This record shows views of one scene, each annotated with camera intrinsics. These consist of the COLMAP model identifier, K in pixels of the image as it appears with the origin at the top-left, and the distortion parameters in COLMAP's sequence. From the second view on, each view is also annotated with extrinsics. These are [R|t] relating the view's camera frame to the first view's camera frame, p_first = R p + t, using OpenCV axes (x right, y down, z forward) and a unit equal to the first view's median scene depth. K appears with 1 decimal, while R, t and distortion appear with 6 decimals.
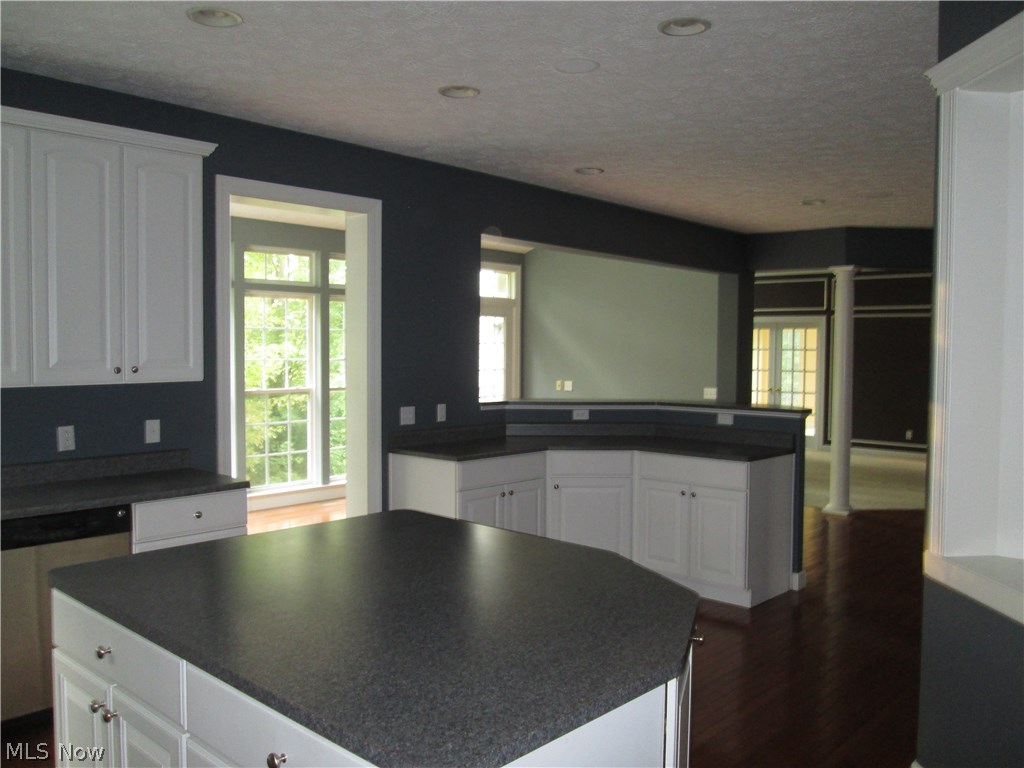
lens RADIAL K [[862.1, 0, 512.0], [0, 862.1, 384.0], [0, 0, 1]] dist [-0.039069, 0.002116]
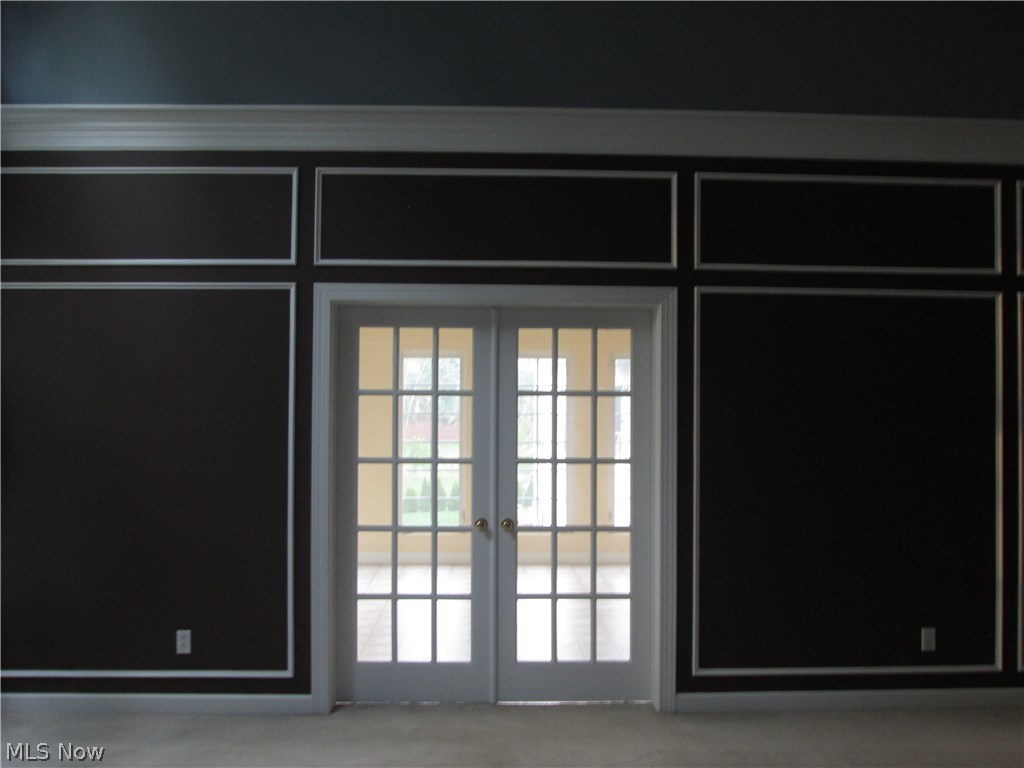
lens RADIAL K [[862.1, 0, 512.0], [0, 862.1, 384.0], [0, 0, 1]] dist [-0.039069, 0.002116]
pose [[0.707826, 0.012529, 0.706275, 0.092647], [0.030118, 0.998398, -0.047896, -0.029016], [-0.705744, 0.055174, 0.706315, 0.792347]]
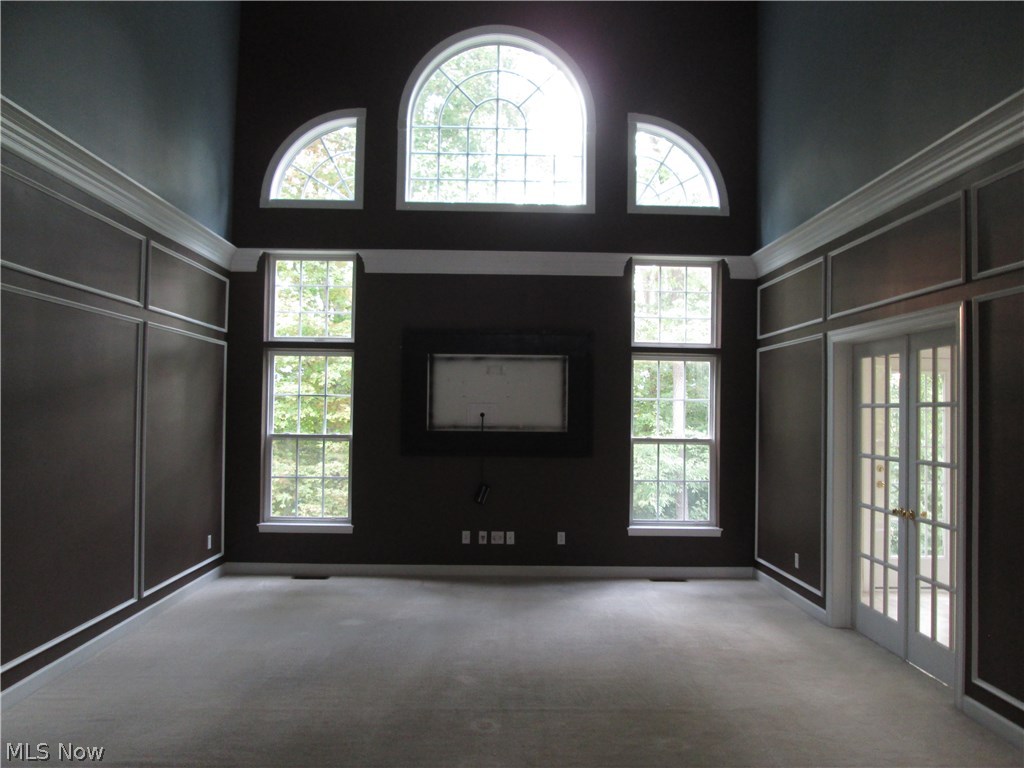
lens RADIAL K [[862.1, 0, 512.0], [0, 862.1, 384.0], [0, 0, 1]] dist [-0.039069, 0.002116]
pose [[0.697945, -0.022724, -0.715791, 0.460835], [-0.032134, 0.997496, -0.063000, -0.020681], [0.715430, 0.066972, 0.695467, 0.628715]]
